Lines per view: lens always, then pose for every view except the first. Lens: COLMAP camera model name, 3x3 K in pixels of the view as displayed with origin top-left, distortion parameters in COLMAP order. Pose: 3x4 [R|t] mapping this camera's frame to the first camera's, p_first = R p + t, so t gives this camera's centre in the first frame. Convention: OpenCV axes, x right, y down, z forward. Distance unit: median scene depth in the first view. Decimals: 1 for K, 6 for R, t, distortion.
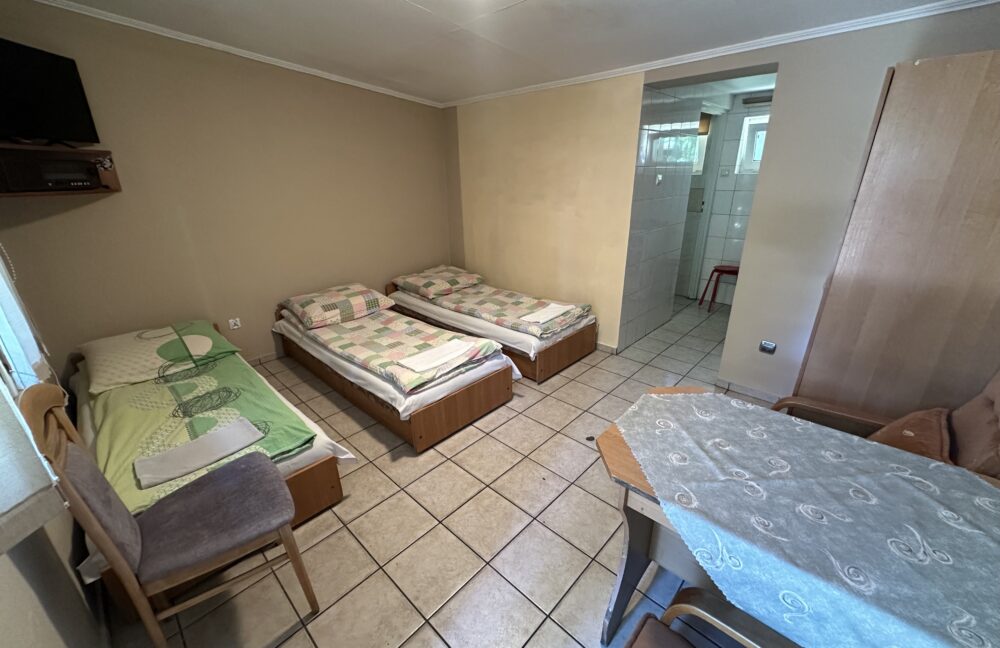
lens RADIAL K [[399.9, 0, 500.0], [0, 399.9, 324.0], [0, 0, 1]] dist [-0.001717, -0.000064]
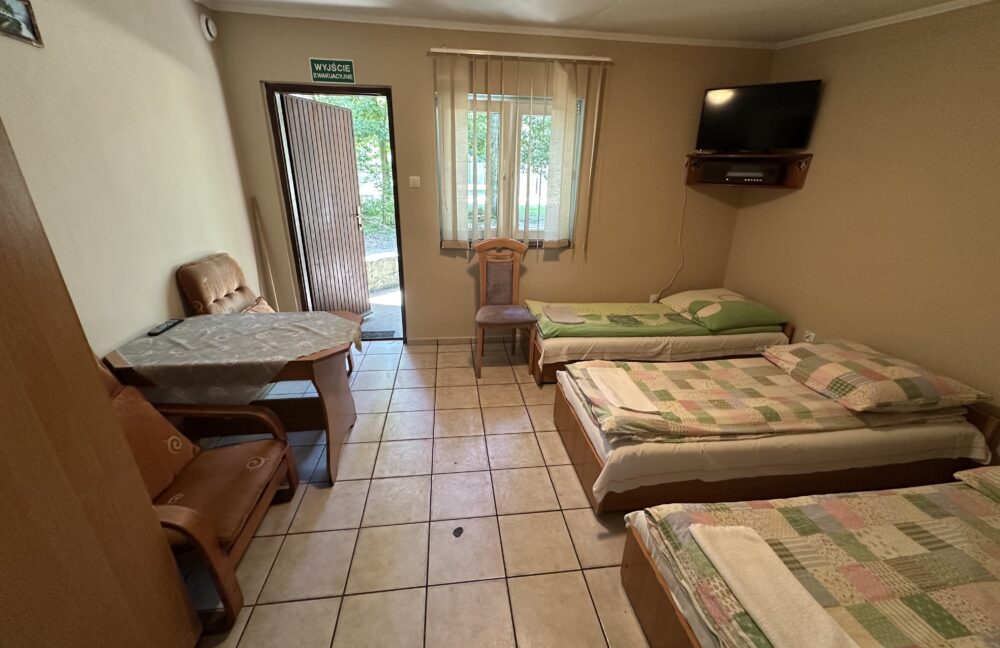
lens RADIAL K [[399.9, 0, 500.0], [0, 399.9, 324.0], [0, 0, 1]] dist [-0.001717, -0.000064]
pose [[-0.632712, 0.275834, -0.723596, 0.629941], [-0.282440, 0.787845, 0.547291, -0.459654], [0.721043, 0.550650, -0.420573, 1.200598]]
